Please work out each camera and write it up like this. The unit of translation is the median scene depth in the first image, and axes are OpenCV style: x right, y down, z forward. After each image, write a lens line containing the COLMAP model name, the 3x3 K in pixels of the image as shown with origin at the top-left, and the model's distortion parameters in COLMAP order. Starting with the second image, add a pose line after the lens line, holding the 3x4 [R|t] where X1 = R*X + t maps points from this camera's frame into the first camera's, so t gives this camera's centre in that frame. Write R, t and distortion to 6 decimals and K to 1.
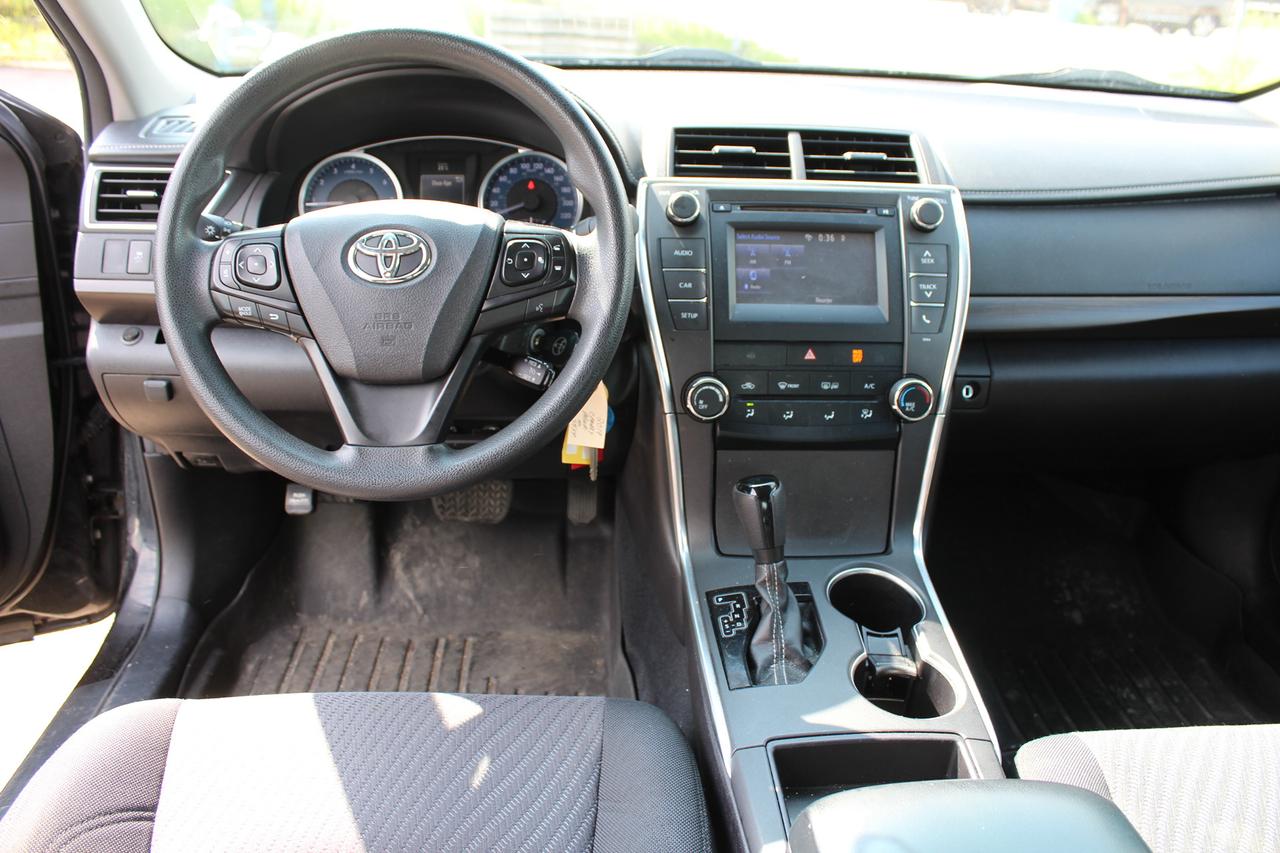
lens RADIAL K [[1061.0, 0, 644.1], [0, 1061.0, 403.5], [0, 0, 1]] dist [-0.167419, 0.149311]
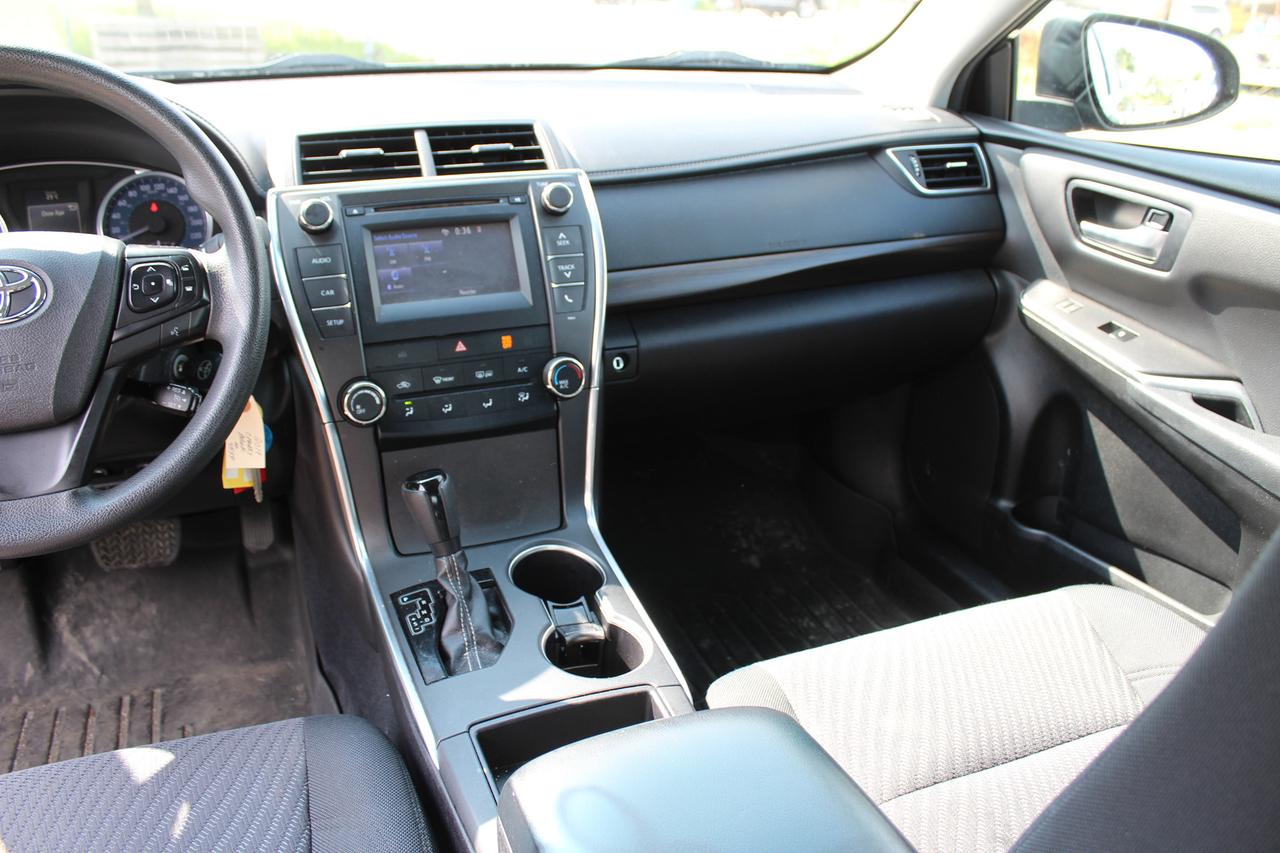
lens RADIAL K [[1061.0, 0, 644.1], [0, 1061.0, 403.5], [0, 0, 1]] dist [-0.167419, 0.149311]
pose [[0.945917, -0.133720, 0.295567, 0.015657], [0.133292, 0.990839, 0.021693, 0.009002], [-0.295760, 0.018877, 0.955076, -0.019548]]
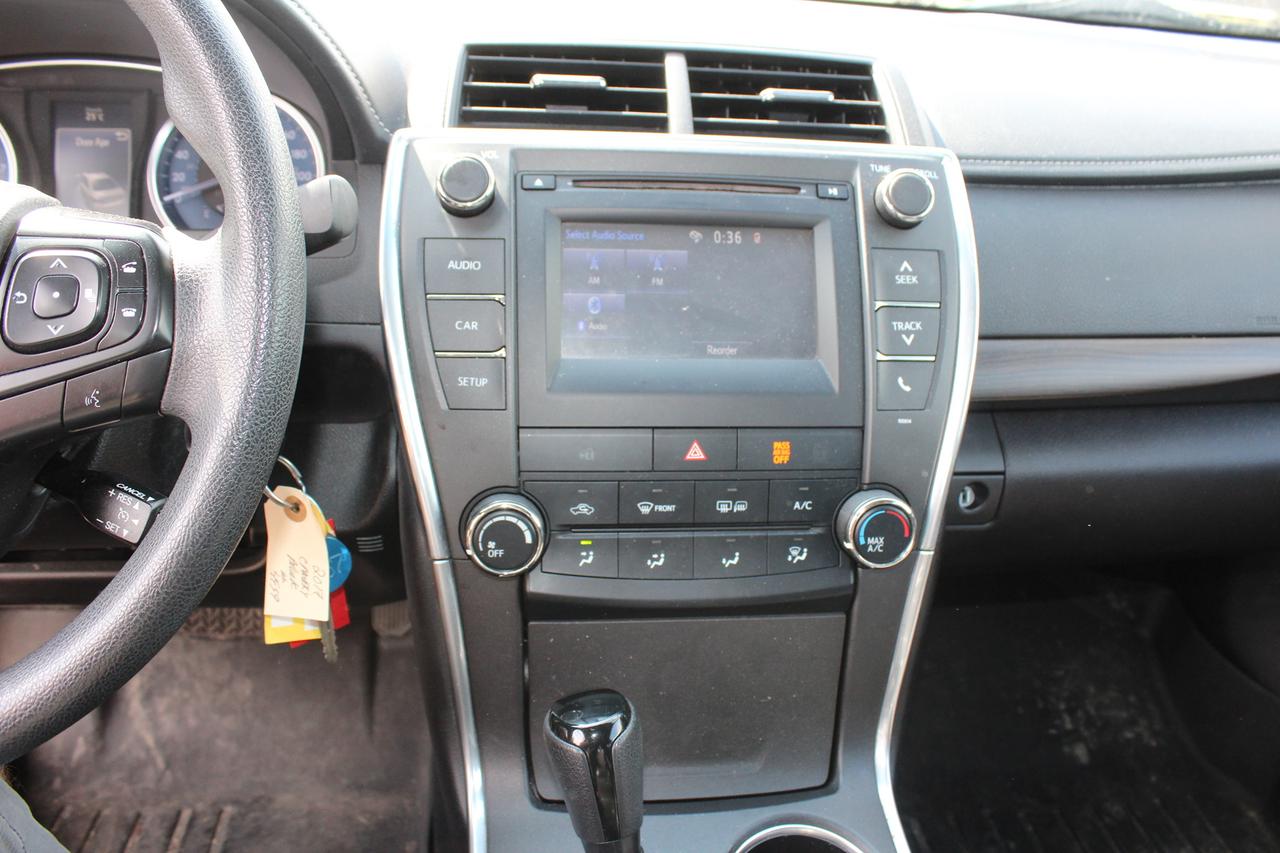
lens RADIAL K [[1061.0, 0, 644.1], [0, 1061.0, 403.5], [0, 0, 1]] dist [-0.167419, 0.149311]
pose [[0.997708, -0.001451, 0.067656, 0.087721], [0.000367, 0.999871, 0.016029, -0.075455], [-0.067670, -0.015967, 0.997580, 0.426152]]
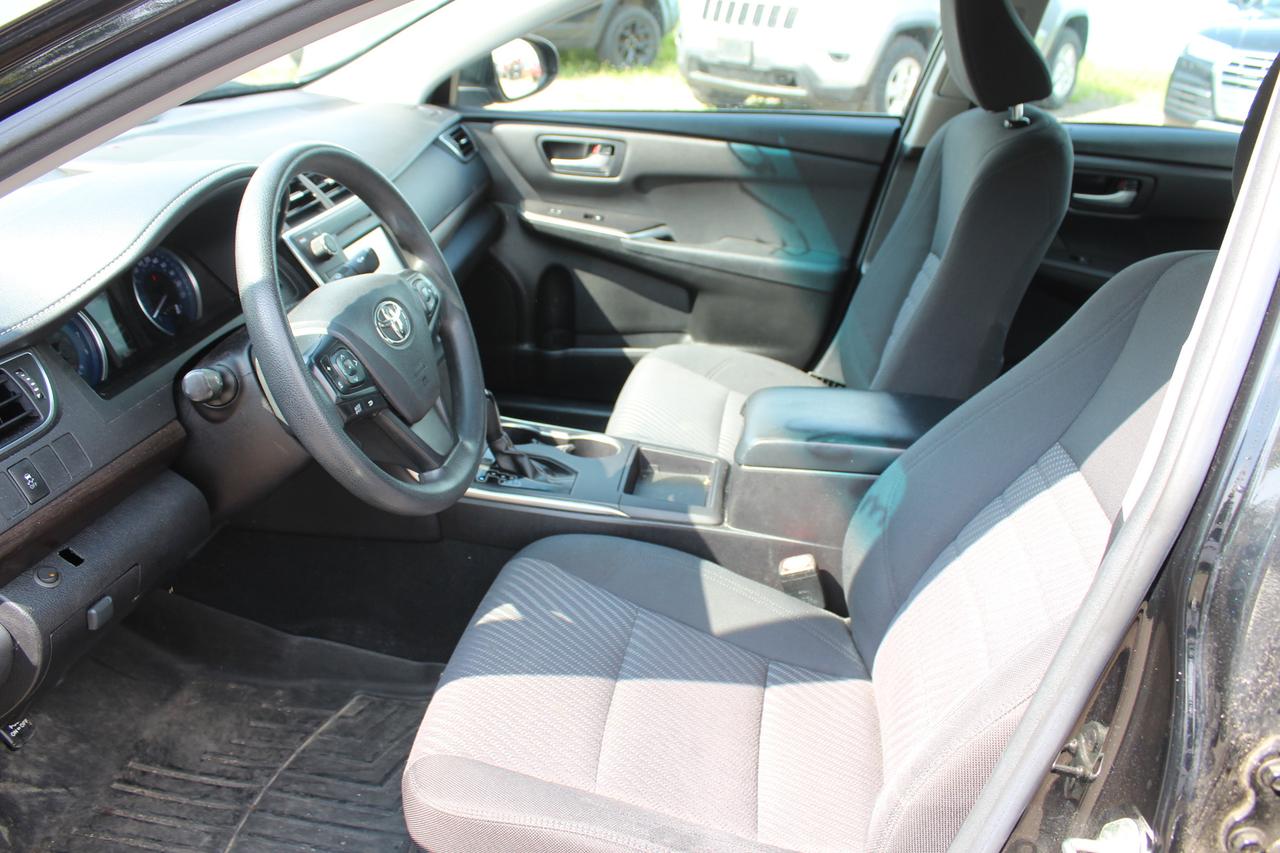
lens RADIAL K [[1061.0, 0, 644.1], [0, 1061.0, 403.5], [0, 0, 1]] dist [-0.167419, 0.149311]
pose [[0.192942, -0.408887, 0.891955, -1.057327], [0.343240, 0.879728, 0.329035, -0.288389], [-0.919217, 0.242671, 0.310083, 0.273835]]
